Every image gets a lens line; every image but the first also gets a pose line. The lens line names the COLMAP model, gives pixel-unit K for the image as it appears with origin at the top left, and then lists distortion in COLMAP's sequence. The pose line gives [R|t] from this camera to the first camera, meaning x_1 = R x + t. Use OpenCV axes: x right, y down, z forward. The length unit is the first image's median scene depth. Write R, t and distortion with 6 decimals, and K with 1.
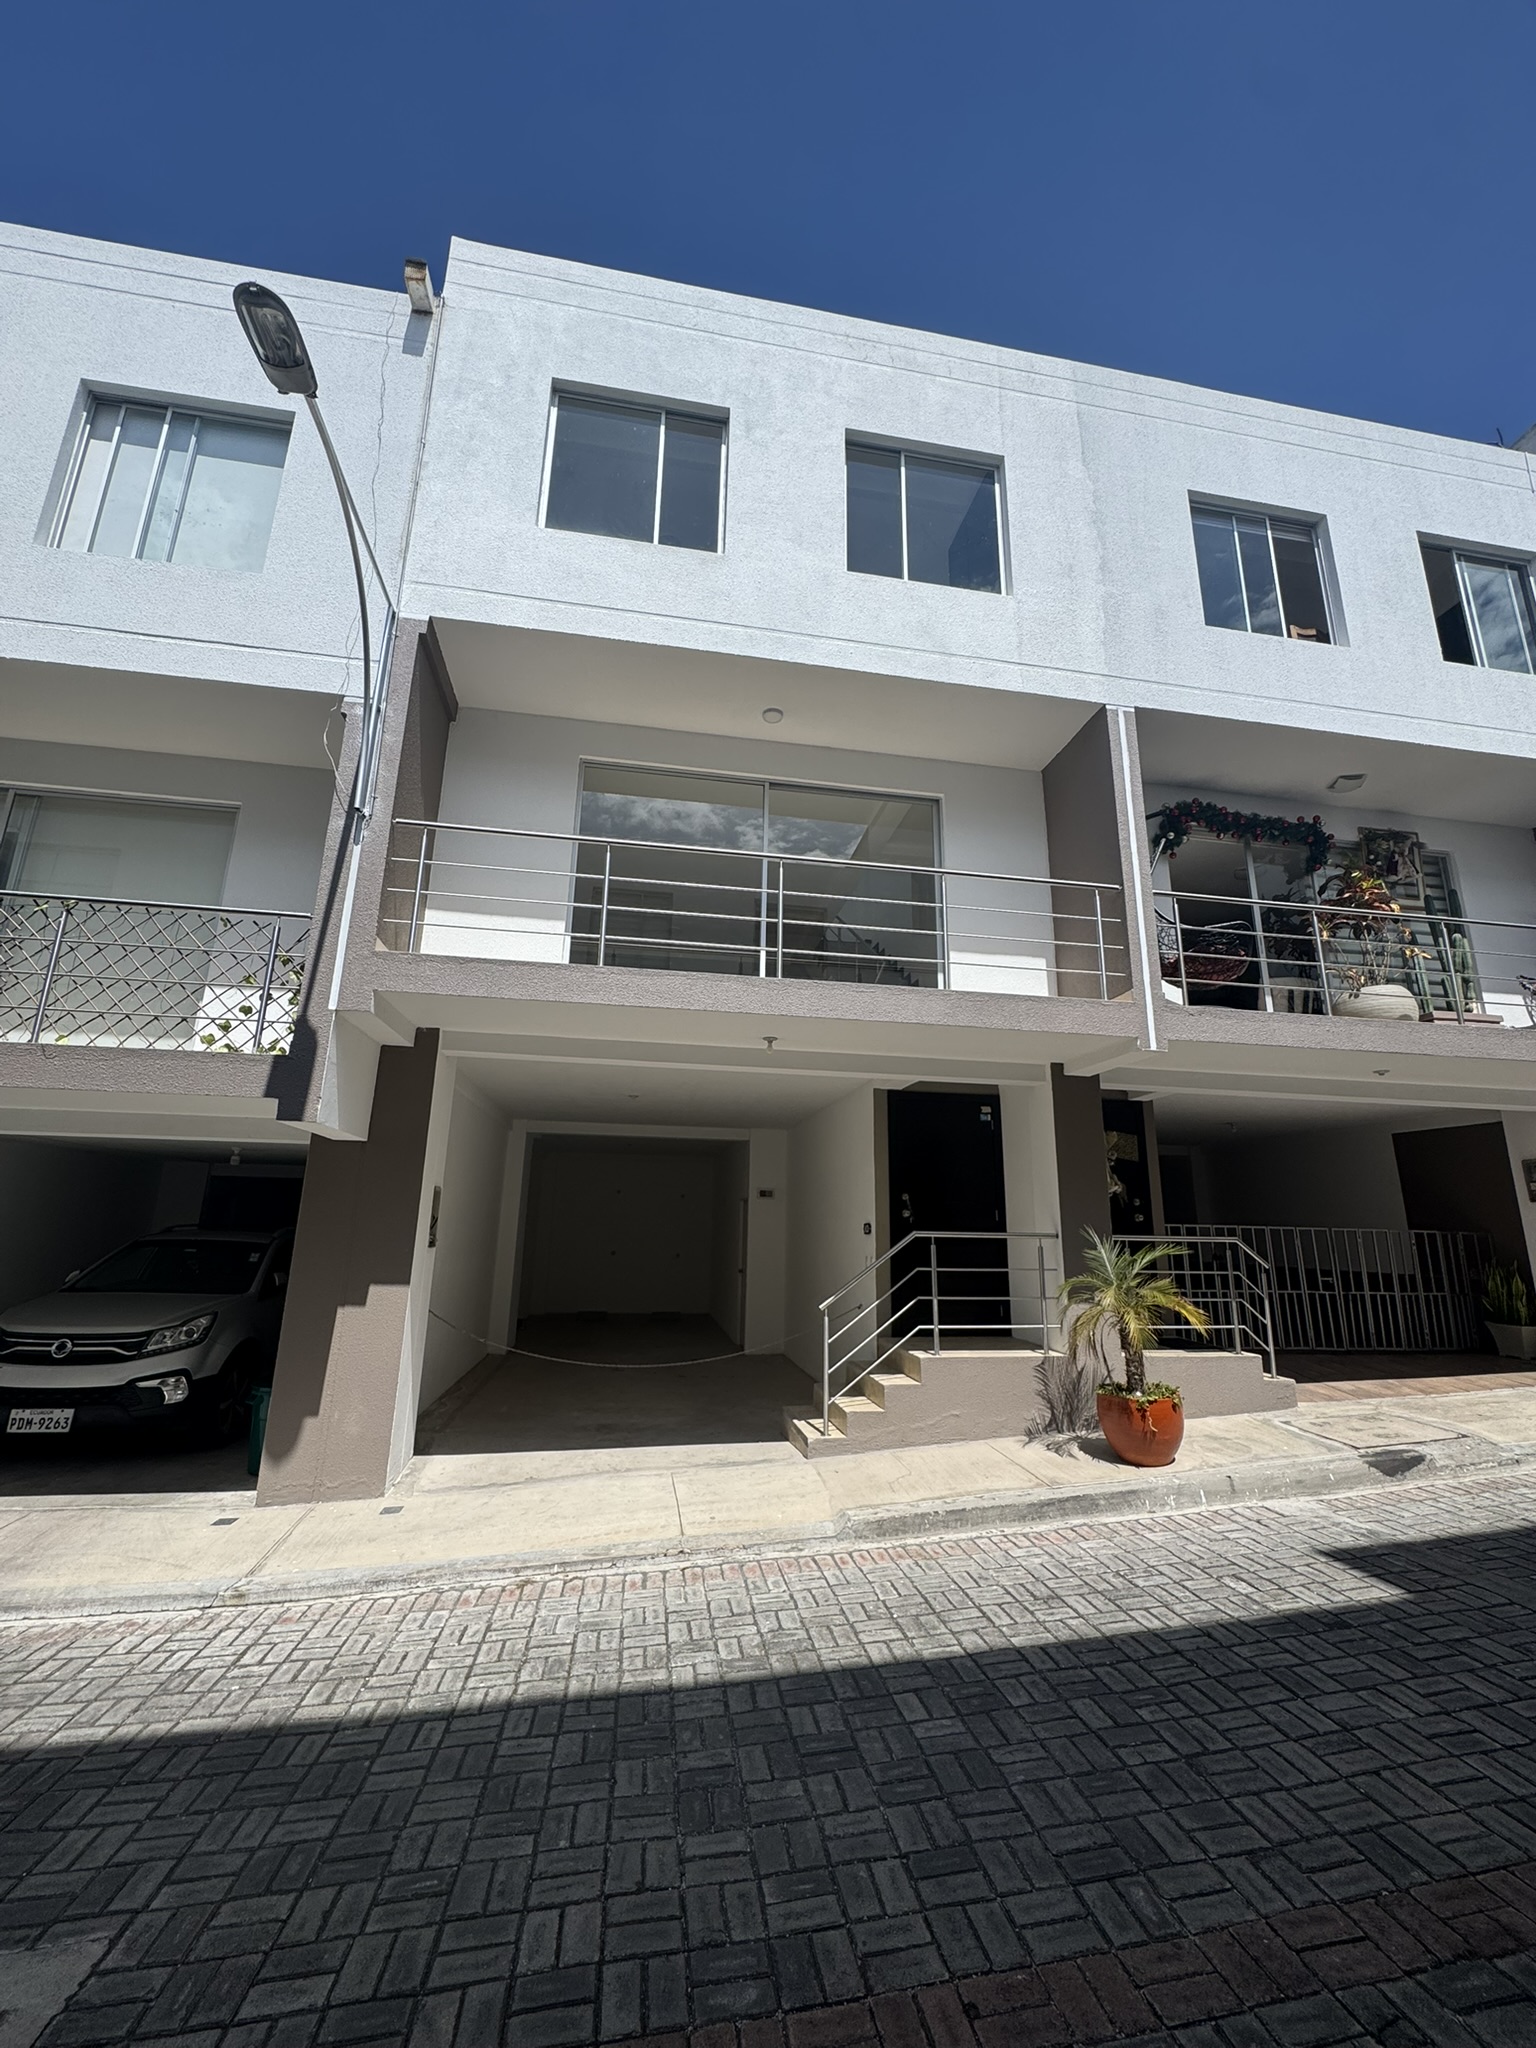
lens RADIAL K [[807.7, 0, 779.3], [0, 807.7, 1021.6], [0, 0, 1]] dist [-0.005957, 0.000584]
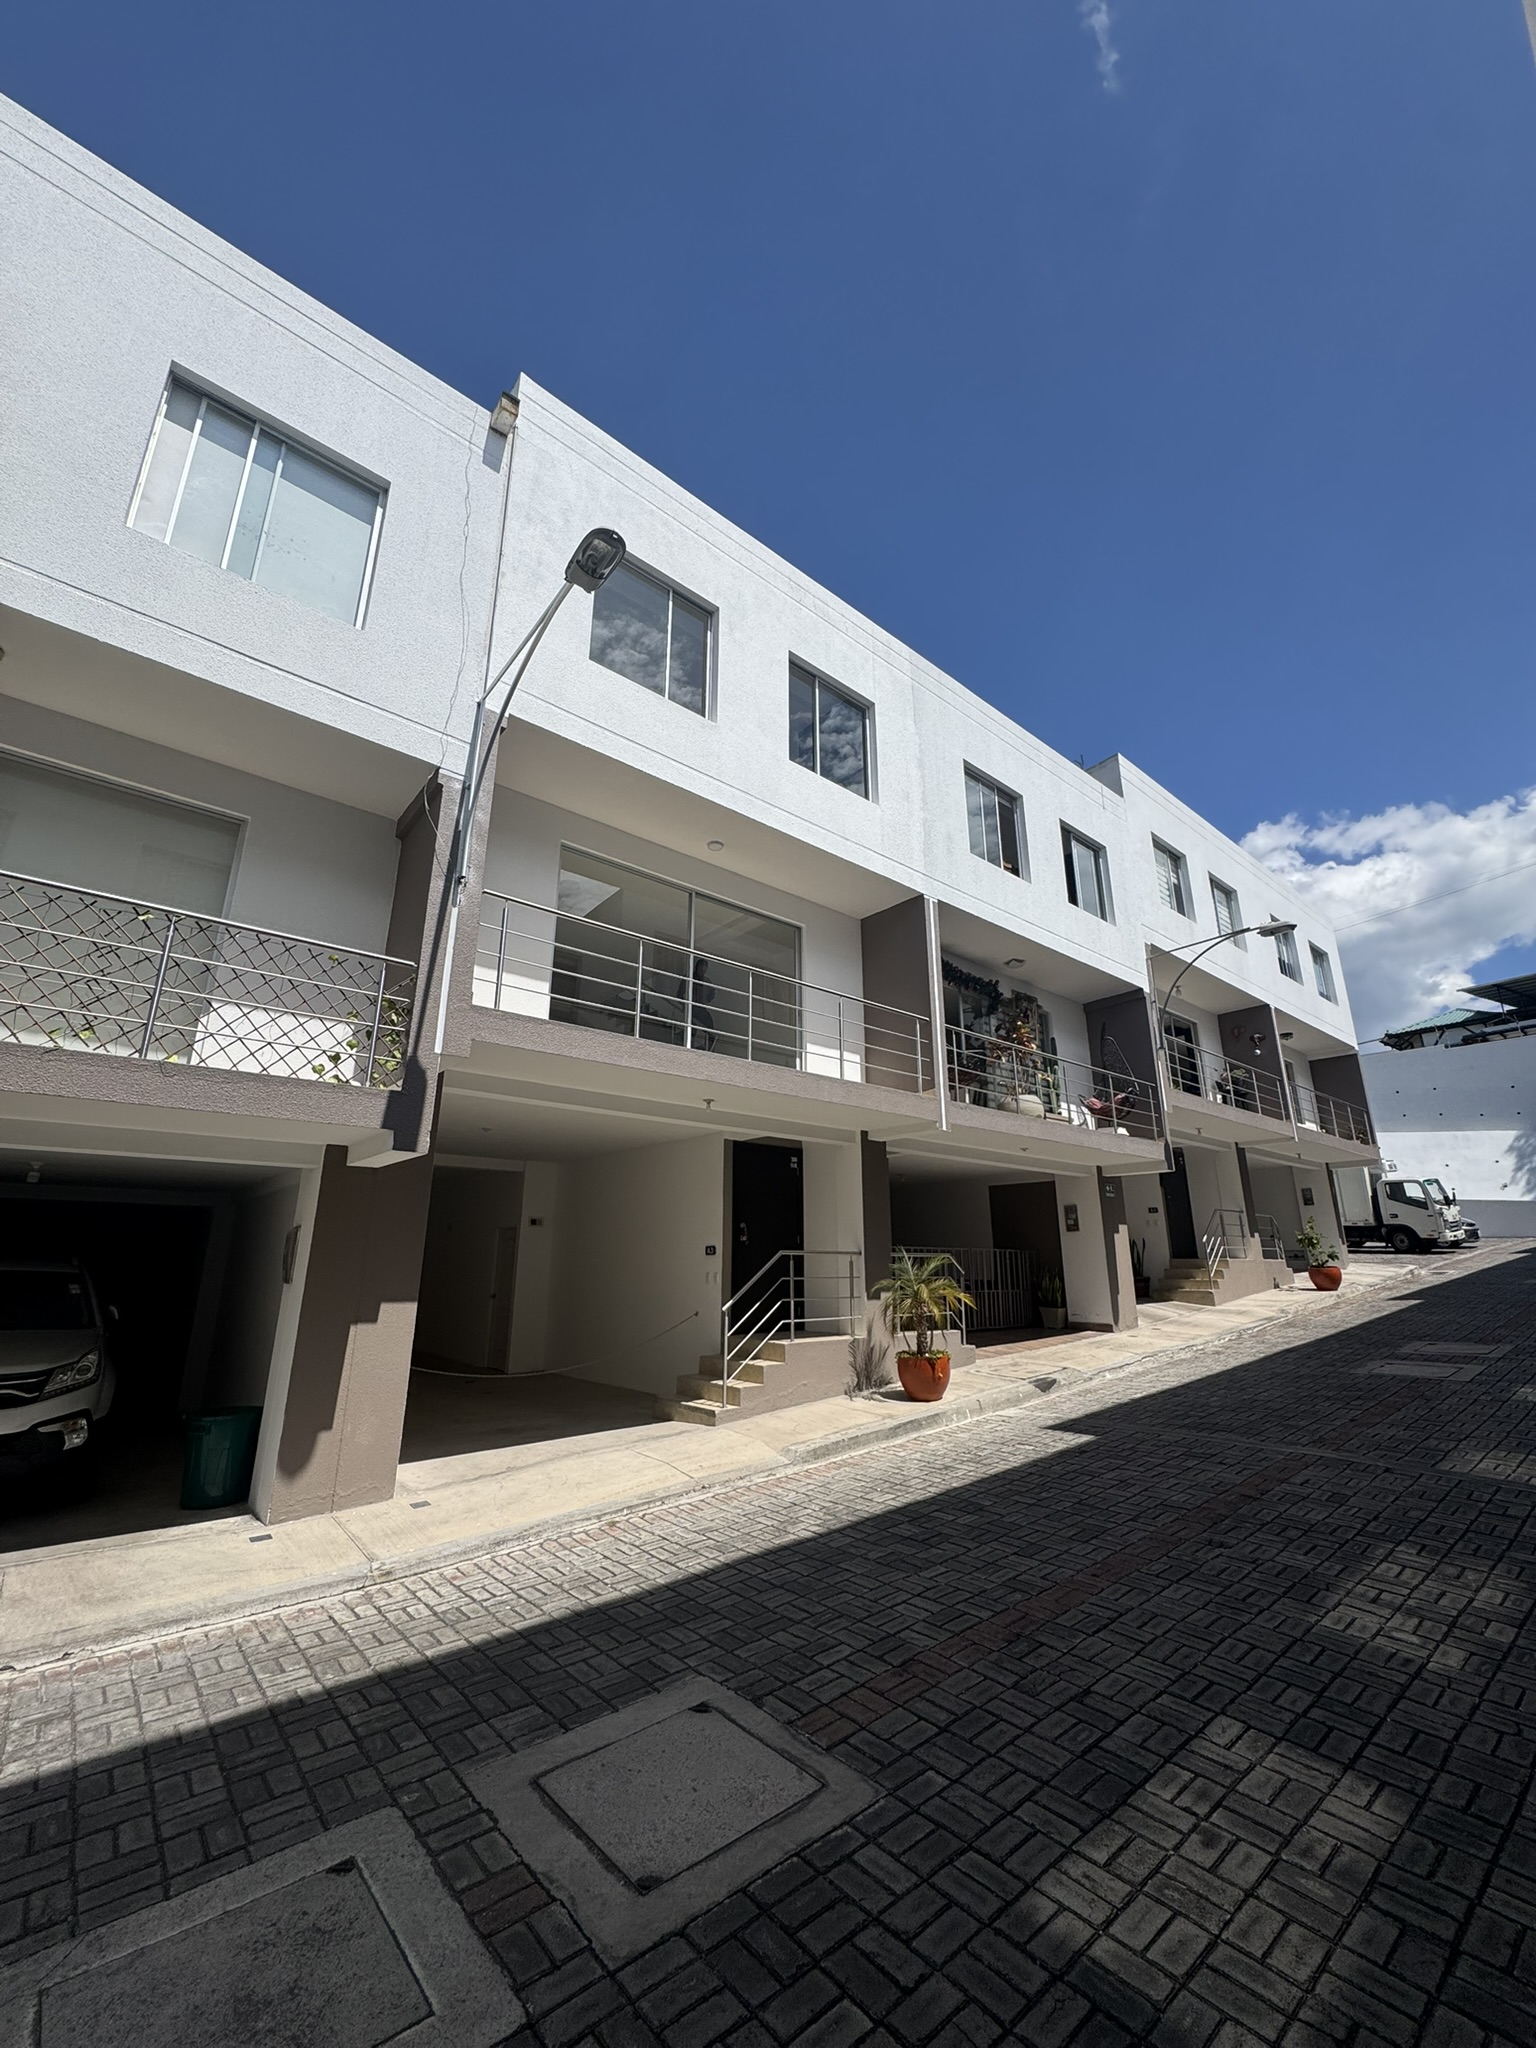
lens RADIAL K [[807.7, 0, 764.0], [0, 807.7, 1022.3], [0, 0, 1]] dist [-0.005957, 0.000584]
pose [[0.865149, 0.128765, 0.484702, -0.573995], [-0.110472, 0.991668, -0.066263, -0.026756], [-0.489196, 0.003781, 0.872166, -0.169137]]
